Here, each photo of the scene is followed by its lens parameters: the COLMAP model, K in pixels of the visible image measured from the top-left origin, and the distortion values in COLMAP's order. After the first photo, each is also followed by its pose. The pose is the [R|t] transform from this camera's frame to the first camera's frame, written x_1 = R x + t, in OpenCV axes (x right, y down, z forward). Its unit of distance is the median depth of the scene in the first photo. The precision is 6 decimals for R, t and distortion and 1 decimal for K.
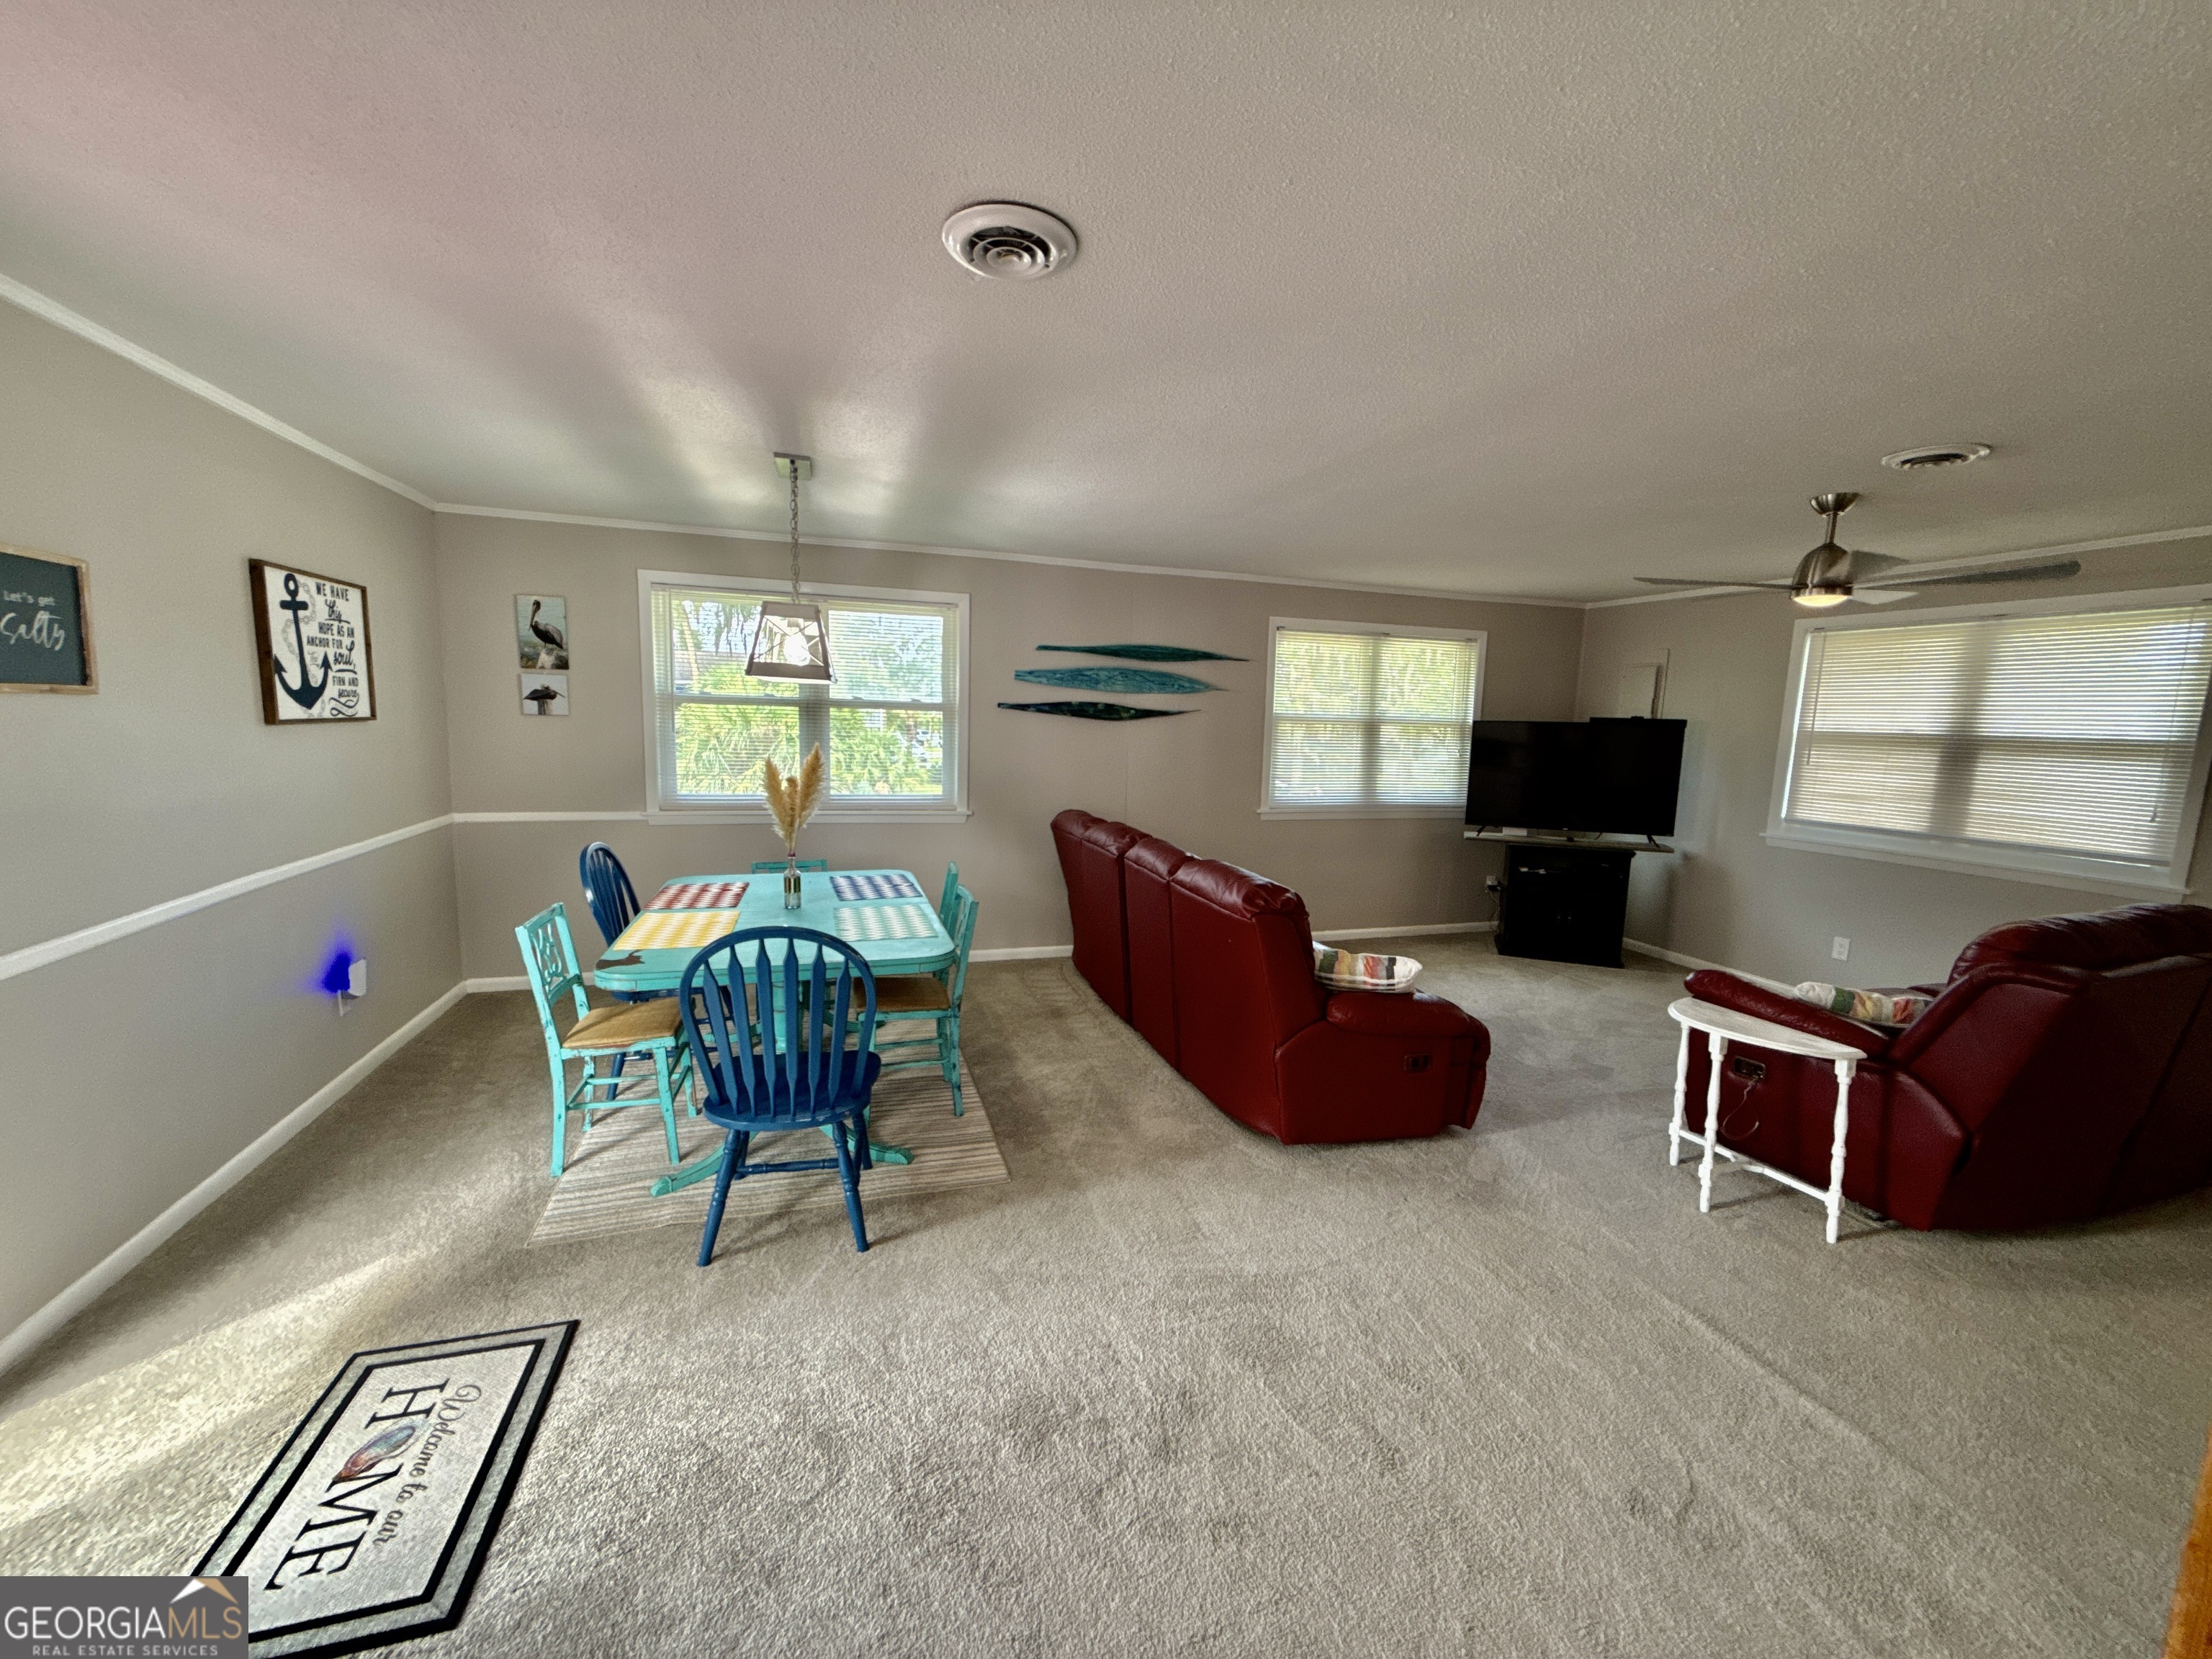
lens RADIAL K [[879.7, 0, 1106.3], [0, 879.7, 833.6], [0, 0, 1]] dist [0.001094, 0.000209]
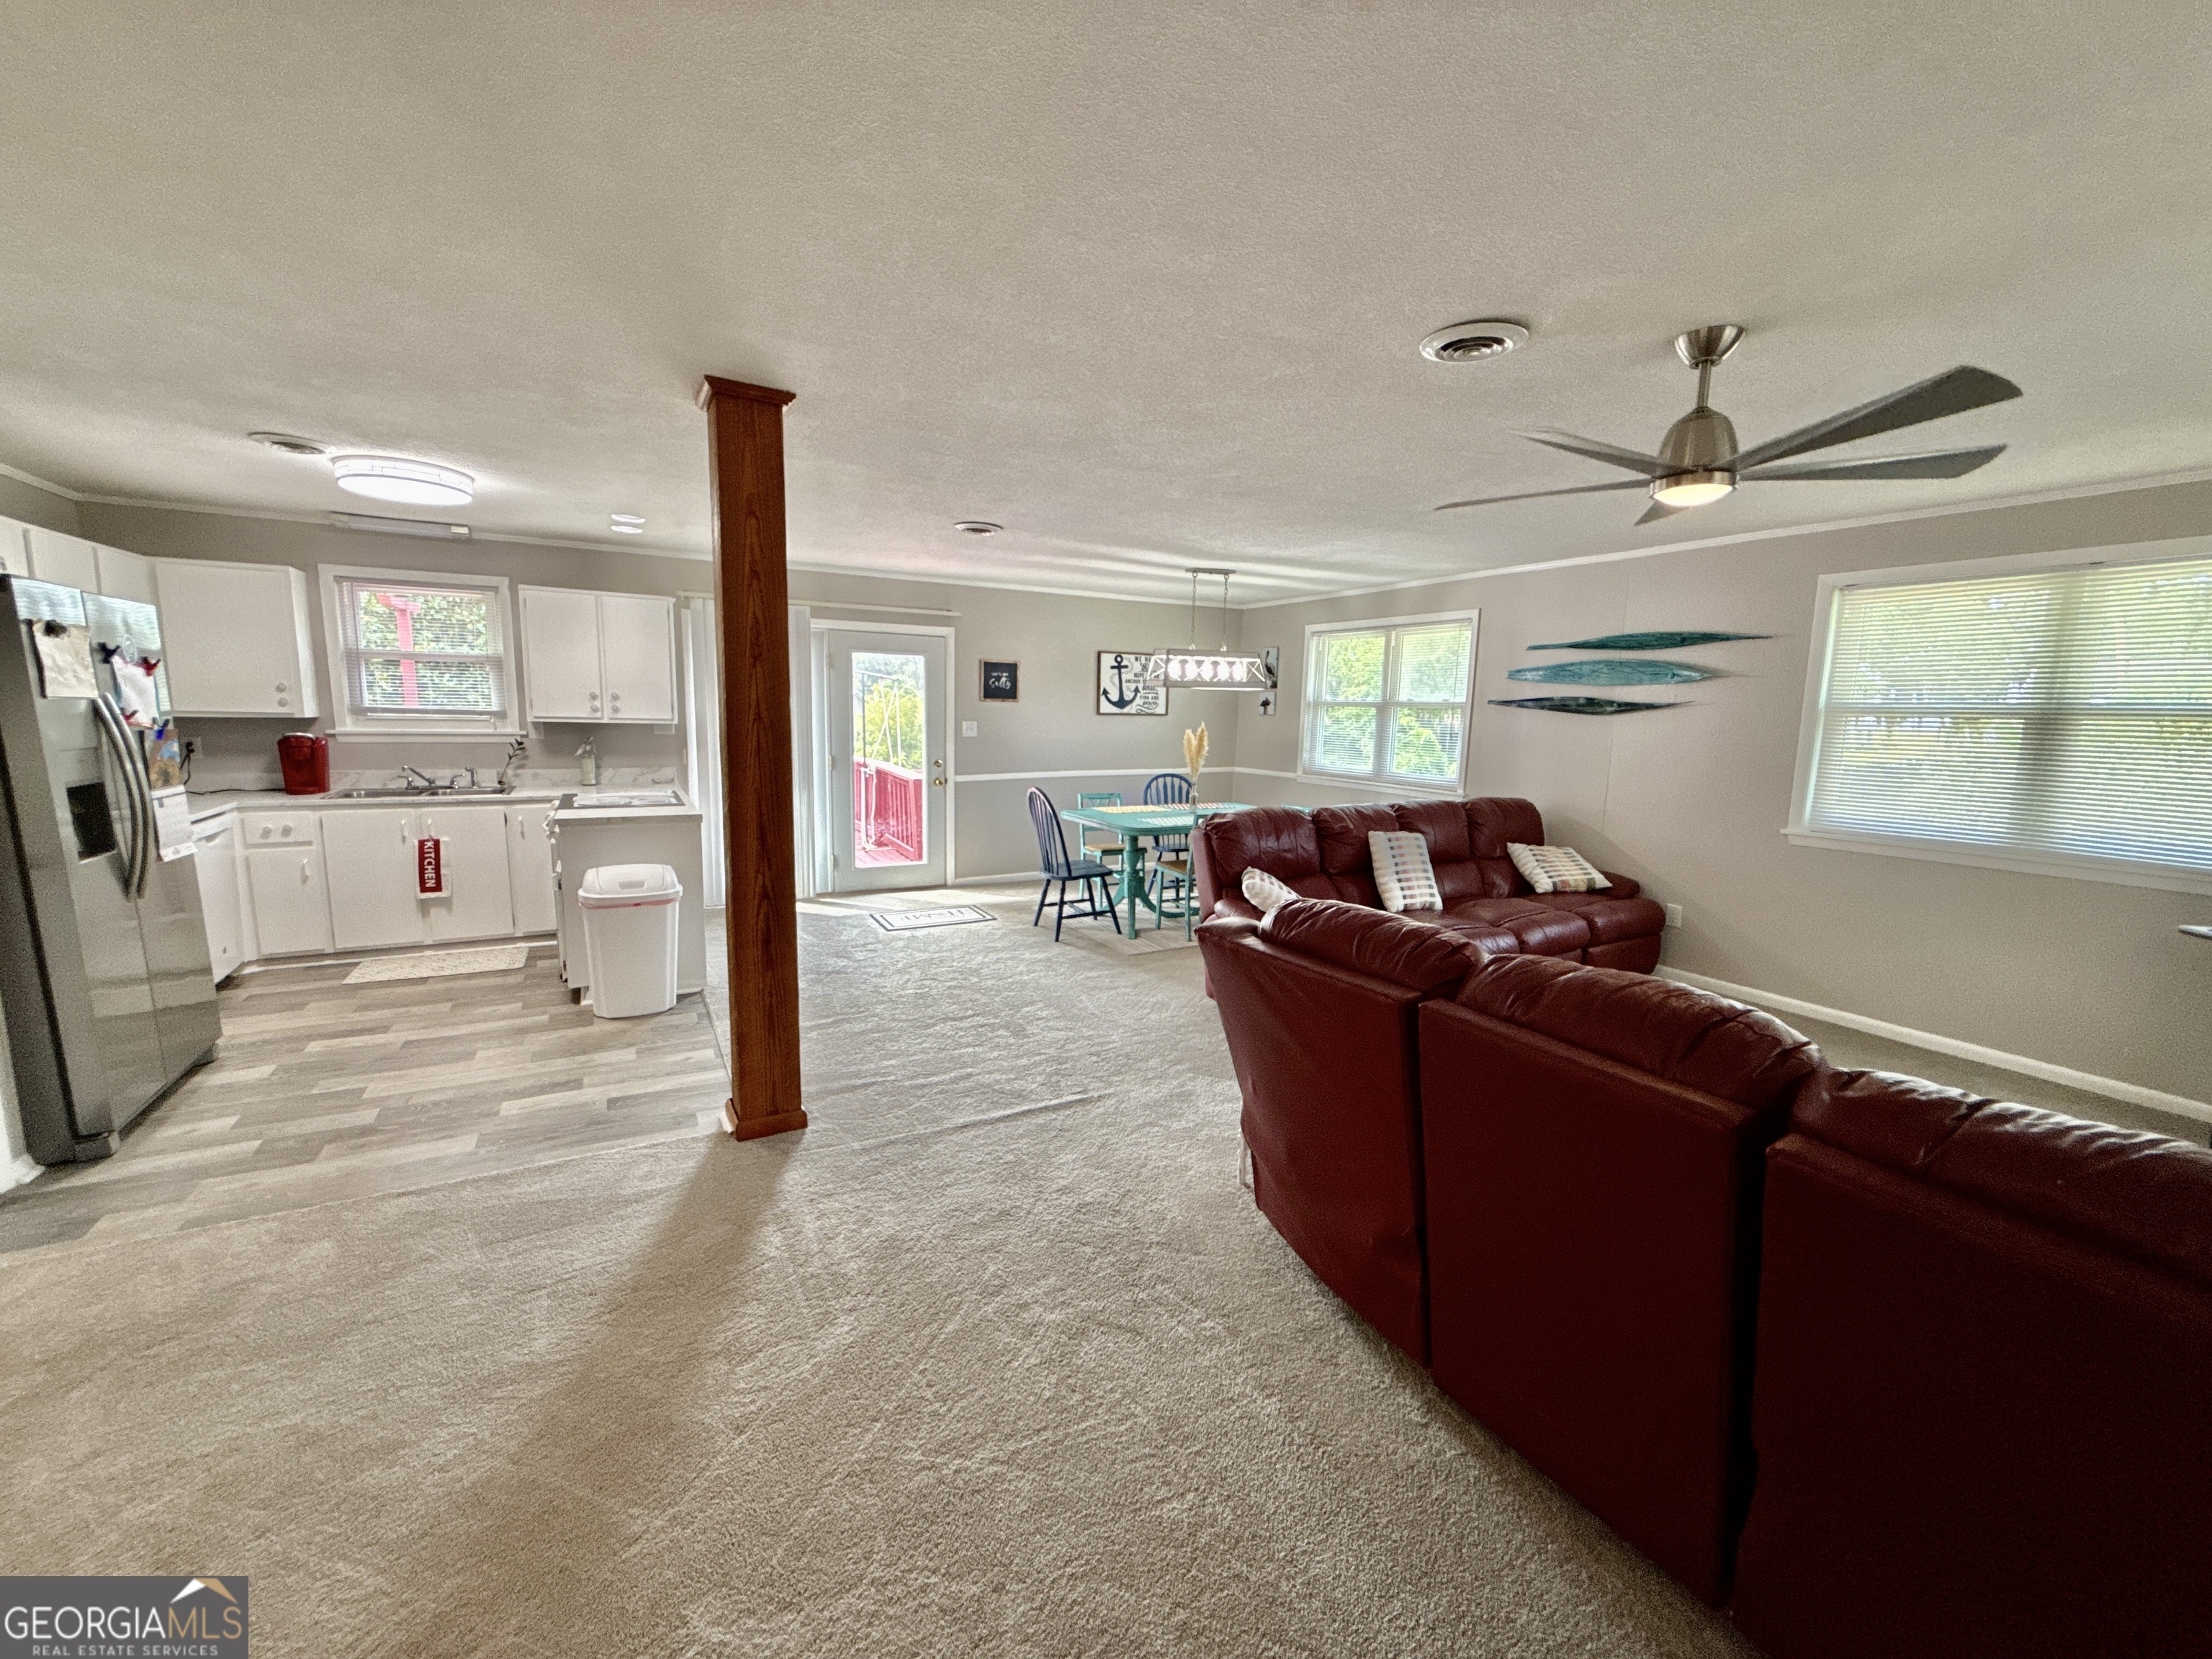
lens RADIAL K [[879.7, 0, 1106.3], [0, 879.7, 833.6], [0, 0, 1]] dist [0.001094, 0.000209]
pose [[0.196901, 0.114311, -0.973737, 1.169988], [-0.146175, 0.985502, 0.086134, -0.004614], [0.969465, 0.125376, 0.210755, 0.384661]]
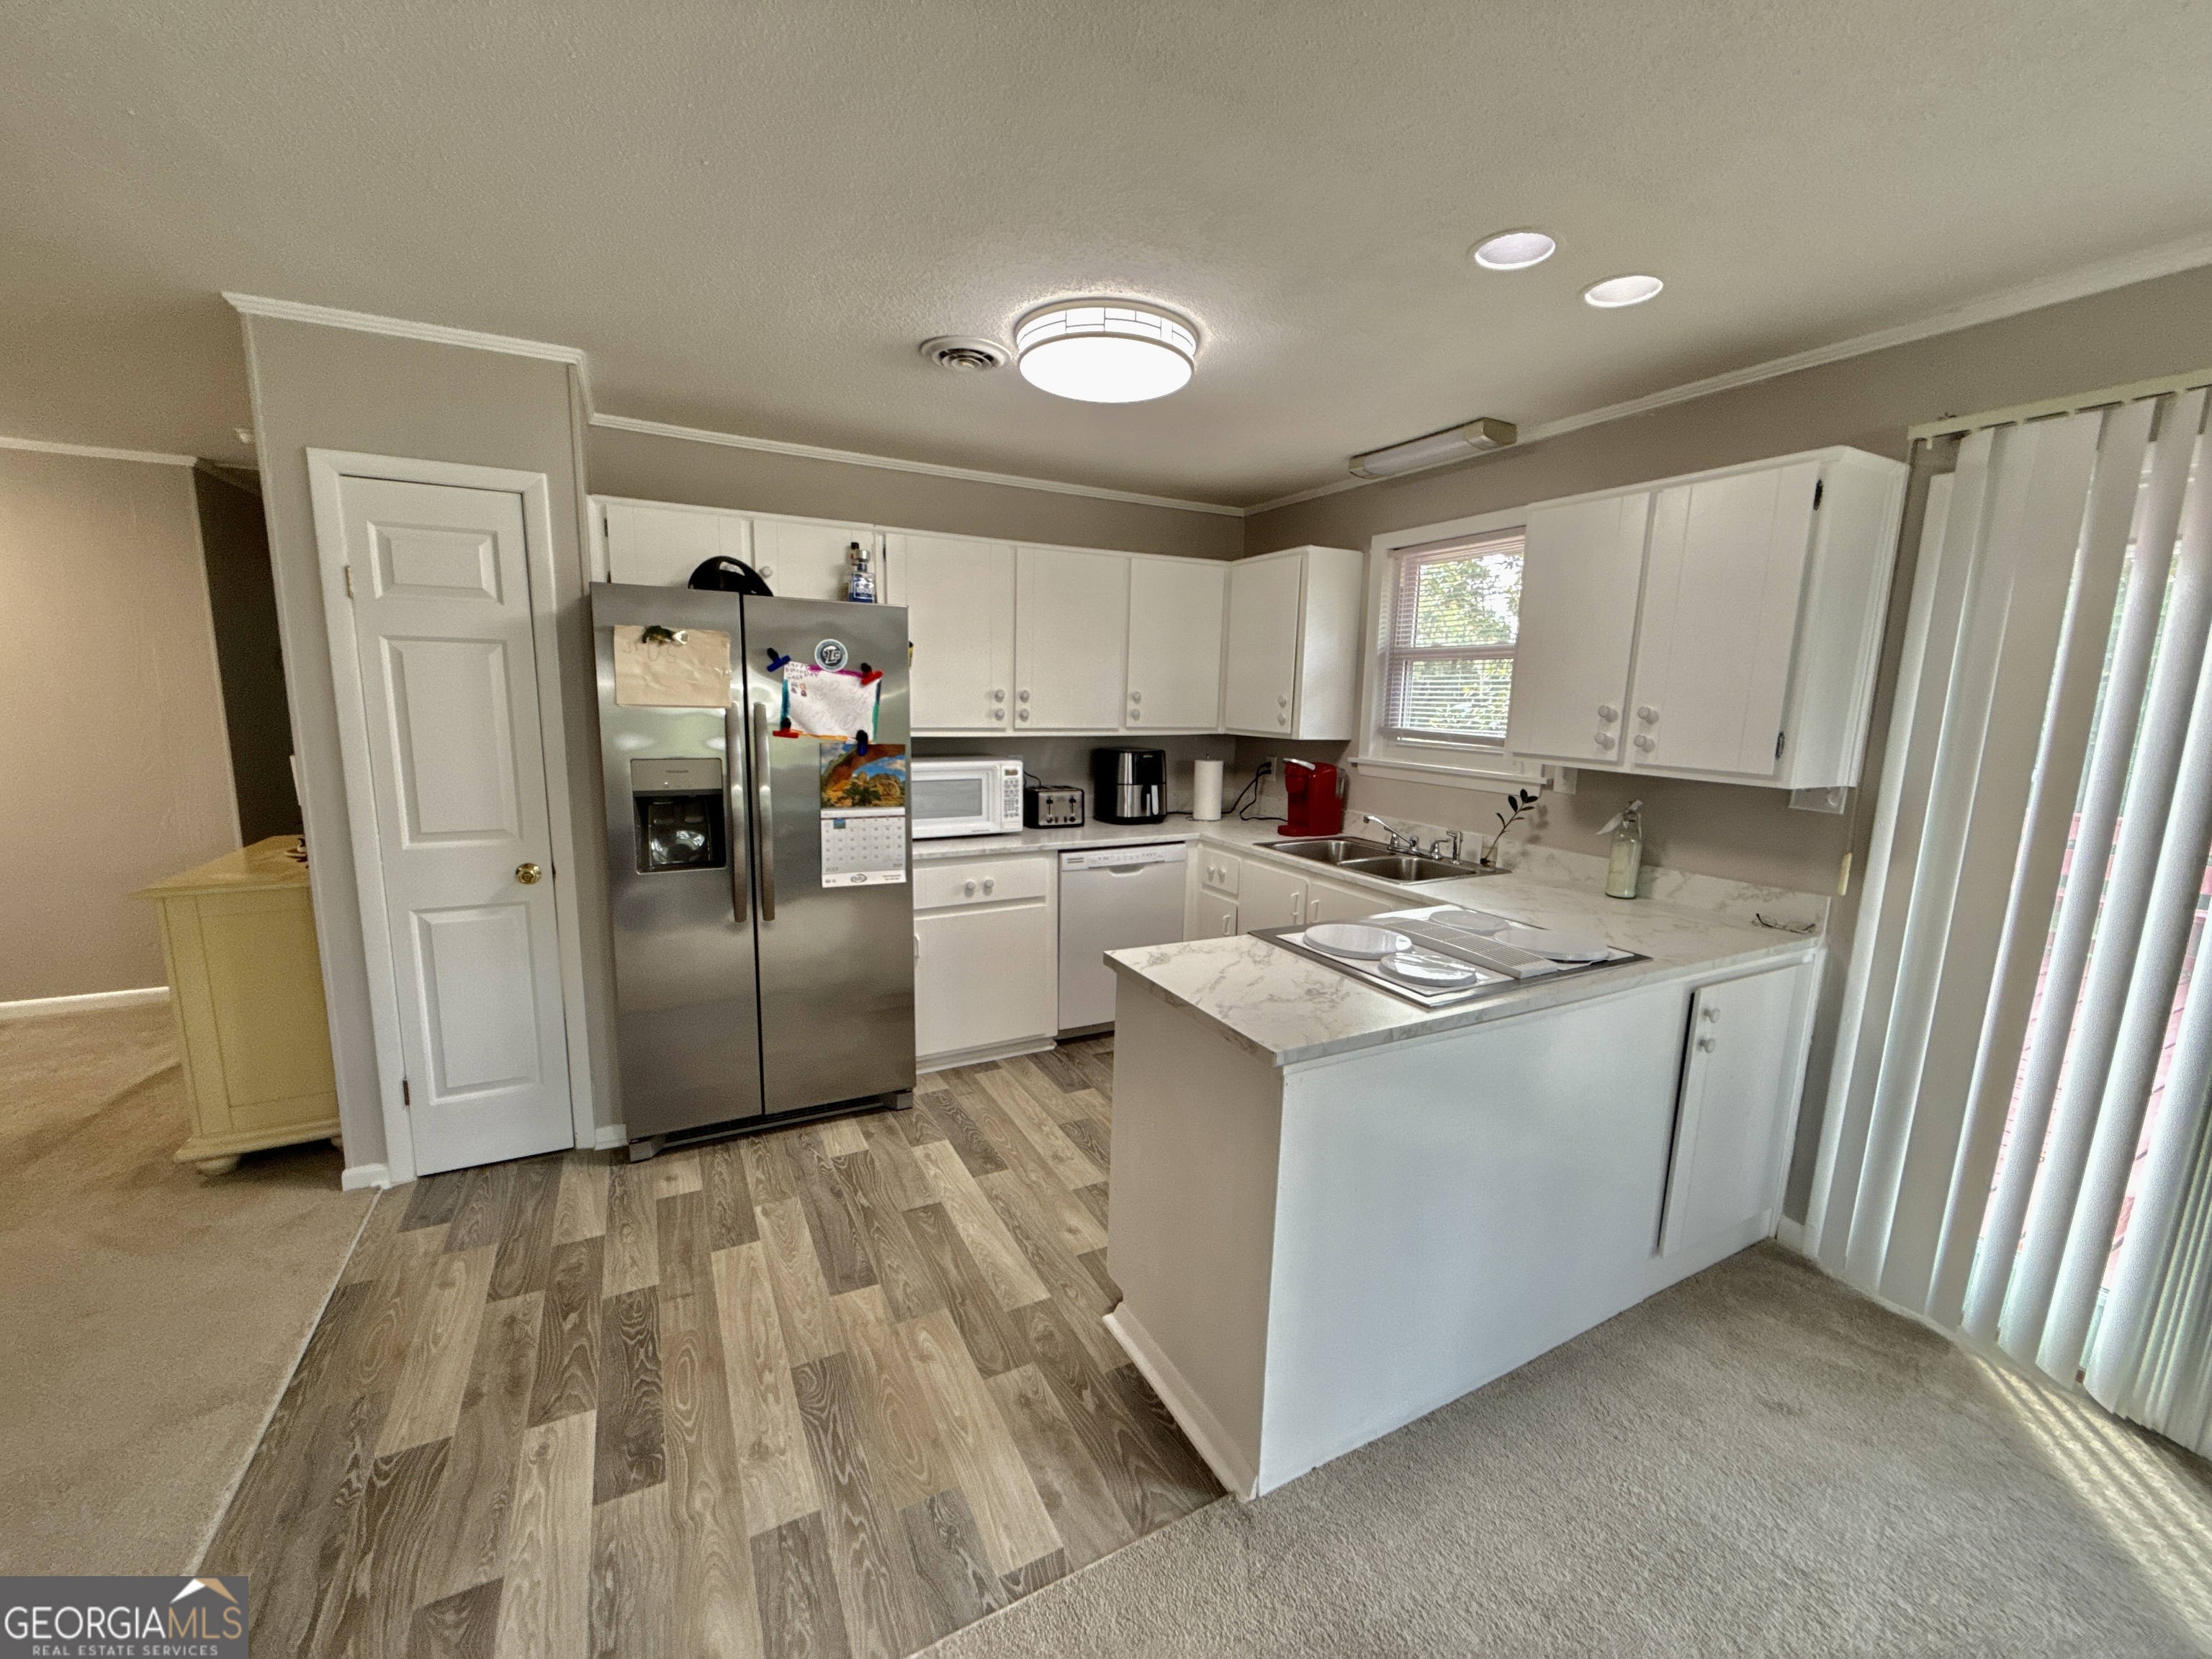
lens RADIAL K [[879.7, 0, 1106.3], [0, 879.7, 833.6], [0, 0, 1]] dist [0.001094, 0.000209]
pose [[-0.983891, -0.024342, -0.177102, 0.135226], [-0.074304, 0.956740, 0.281297, -0.050635], [0.162593, 0.289925, -0.943137, 0.441490]]
